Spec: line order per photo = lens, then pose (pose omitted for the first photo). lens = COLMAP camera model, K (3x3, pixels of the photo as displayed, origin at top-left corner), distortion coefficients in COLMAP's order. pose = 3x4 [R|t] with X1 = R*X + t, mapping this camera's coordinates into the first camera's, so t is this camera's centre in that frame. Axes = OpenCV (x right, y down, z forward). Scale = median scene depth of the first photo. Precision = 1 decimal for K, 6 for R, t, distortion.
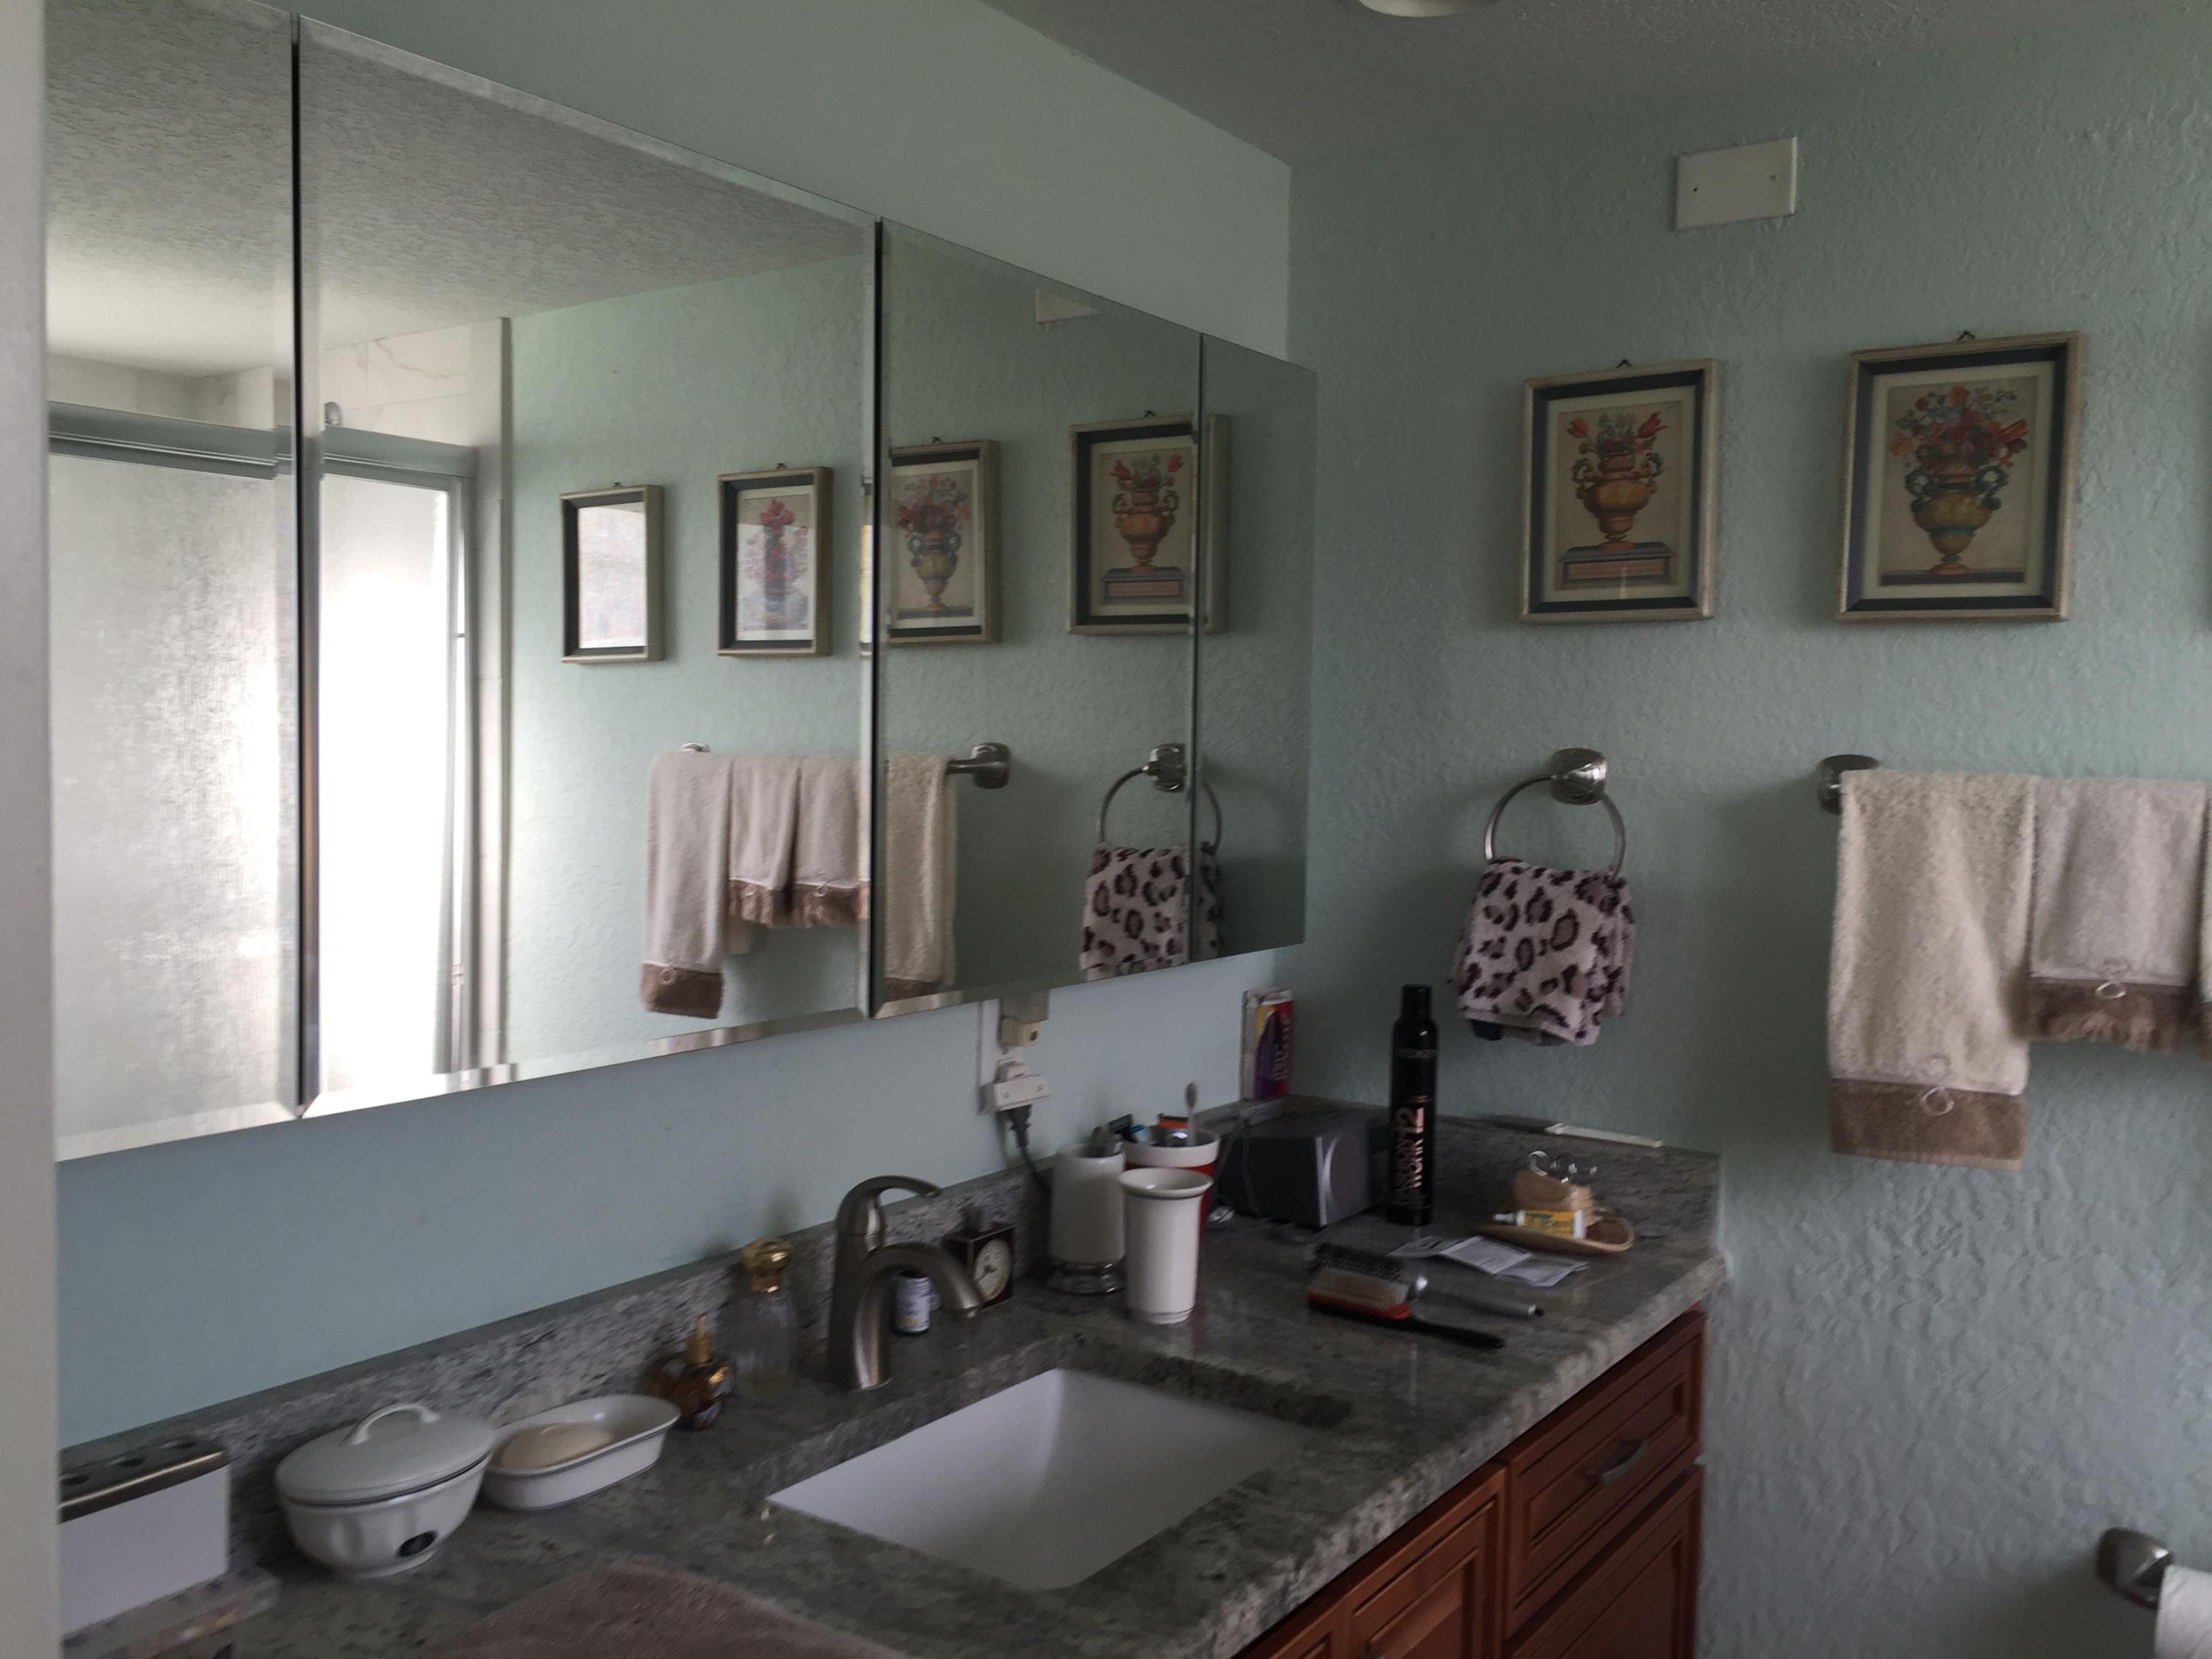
lens RADIAL K [[1861.8, 0, 1116.6], [0, 1861.8, 845.3], [0, 0, 1]] dist [0.058454, -0.051611]
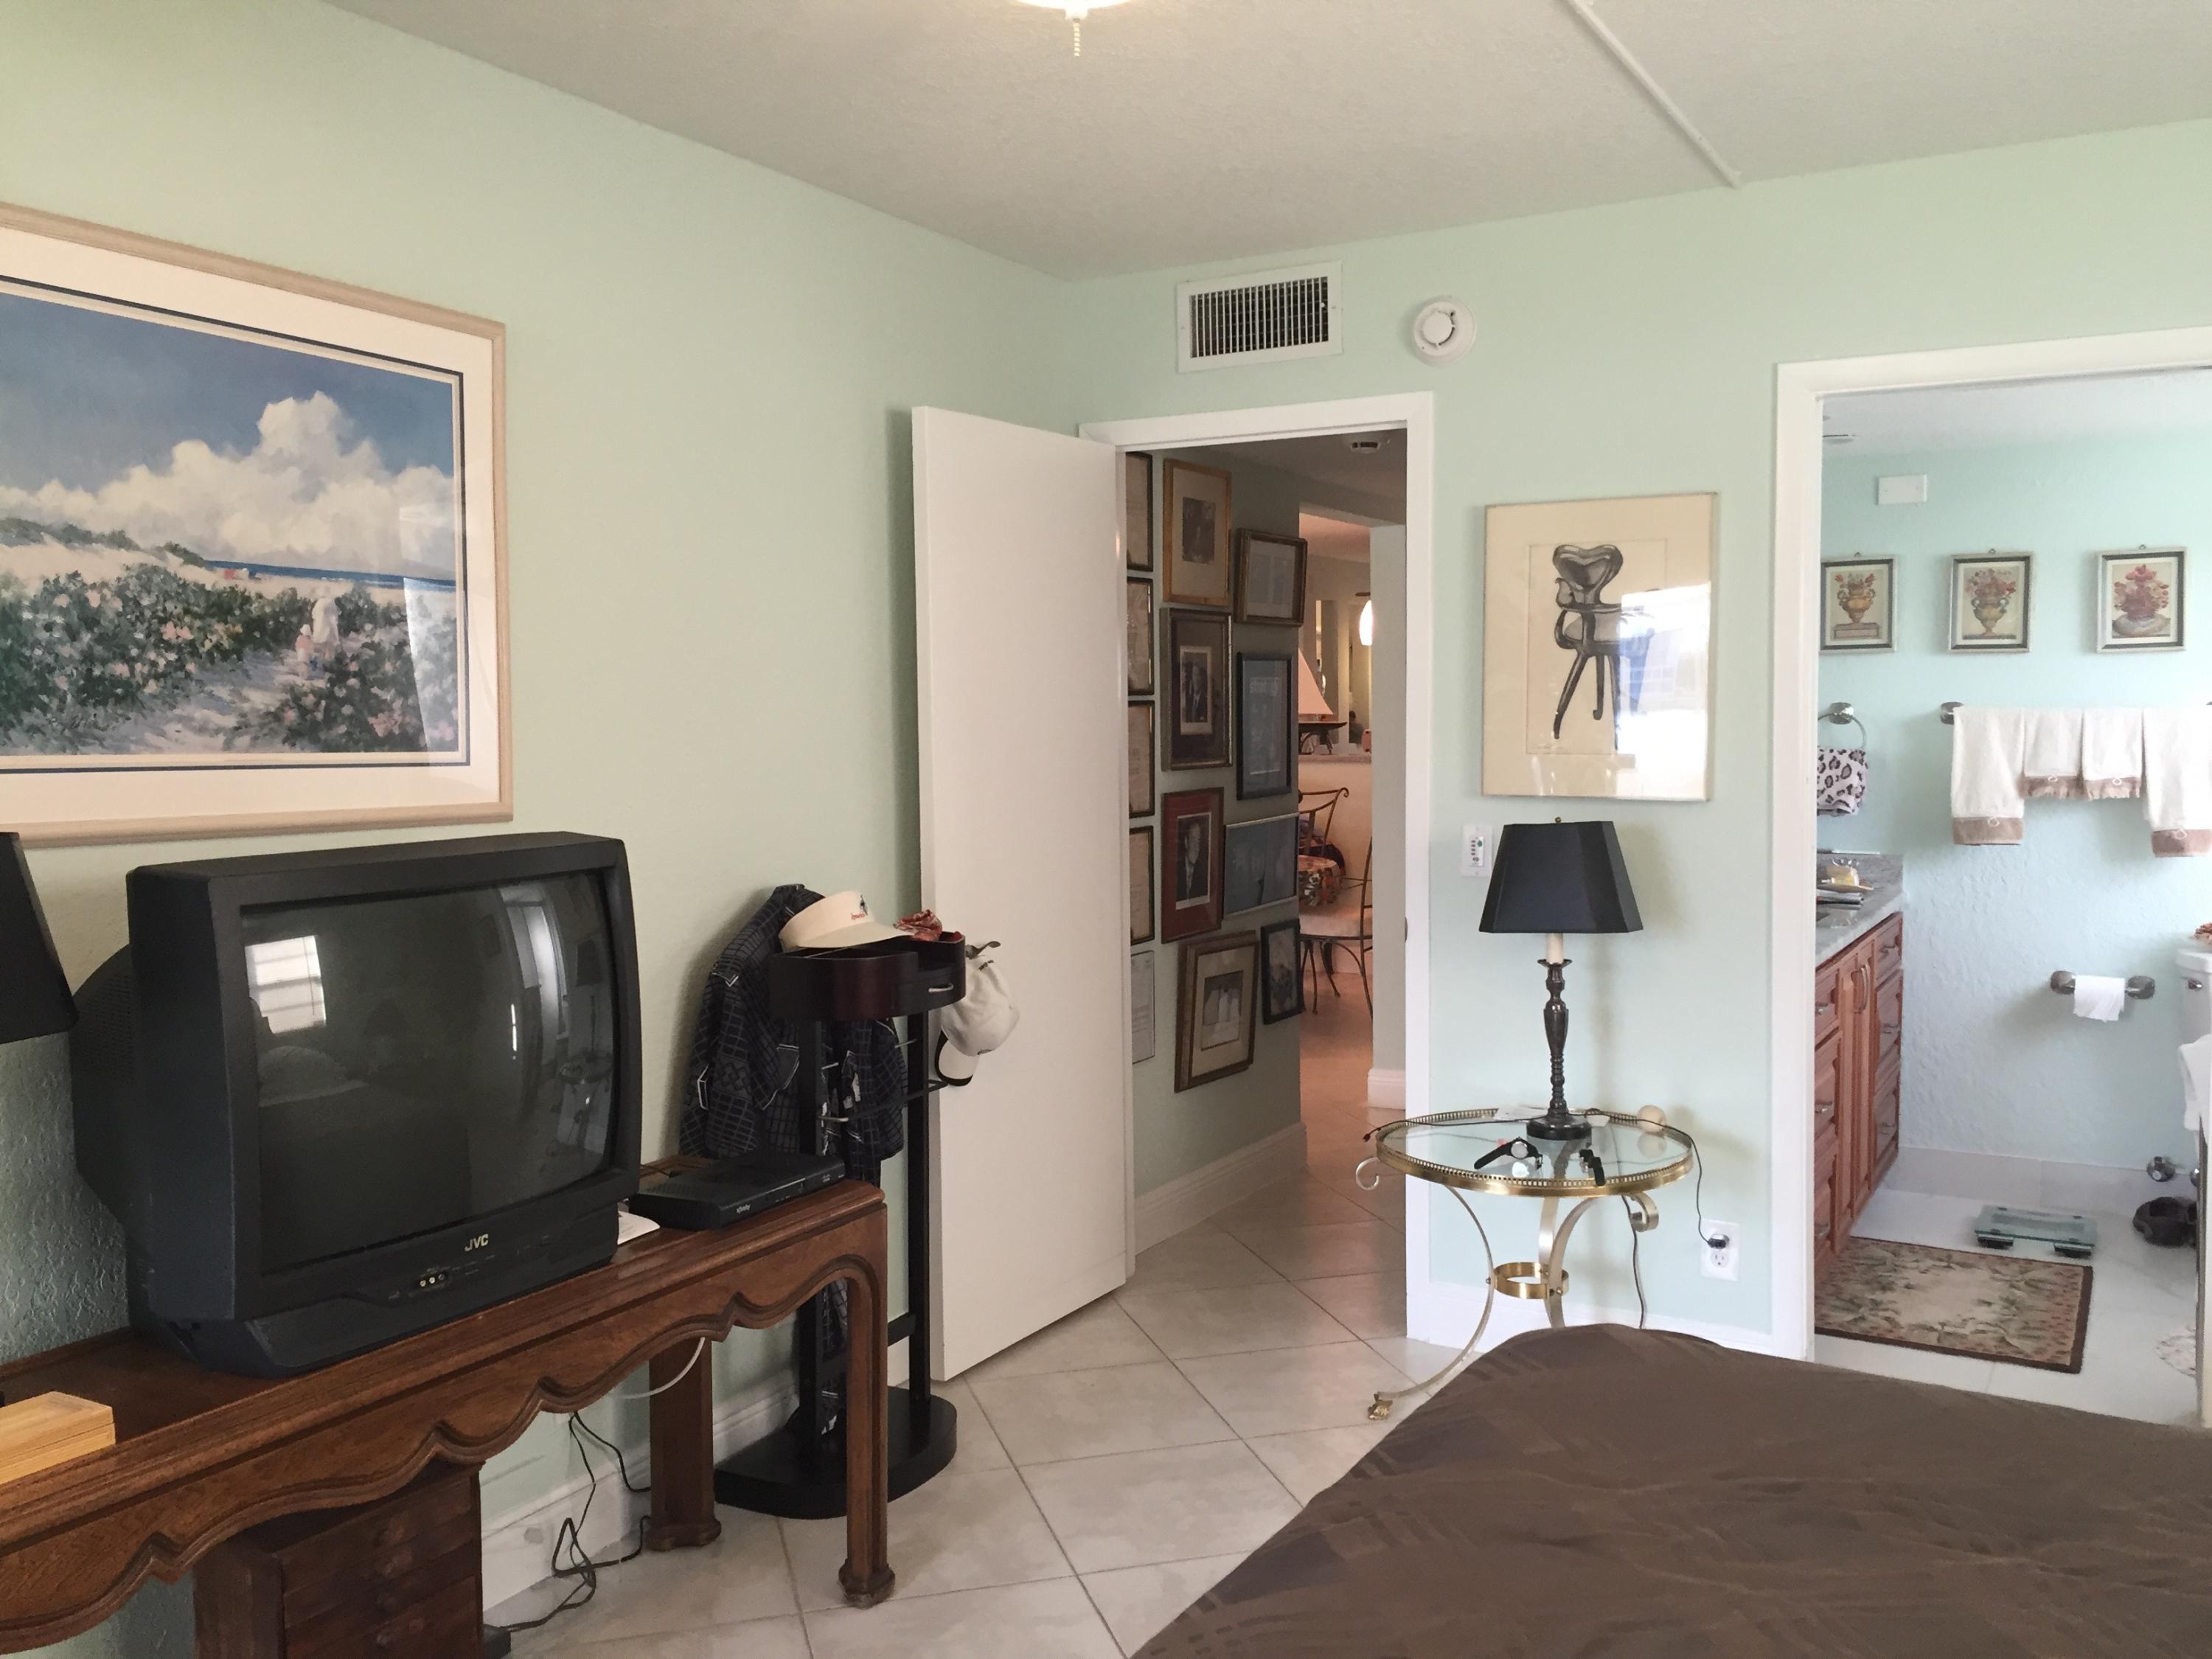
lens RADIAL K [[1861.8, 0, 1096.8], [0, 1861.8, 826.2], [0, 0, 1]] dist [0.058454, -0.051611]
pose [[0.996449, -0.030683, 0.078414, -1.069095], [0.030306, 0.999523, 0.006001, 0.078366], [-0.078560, -0.003603, 0.996903, -1.627075]]
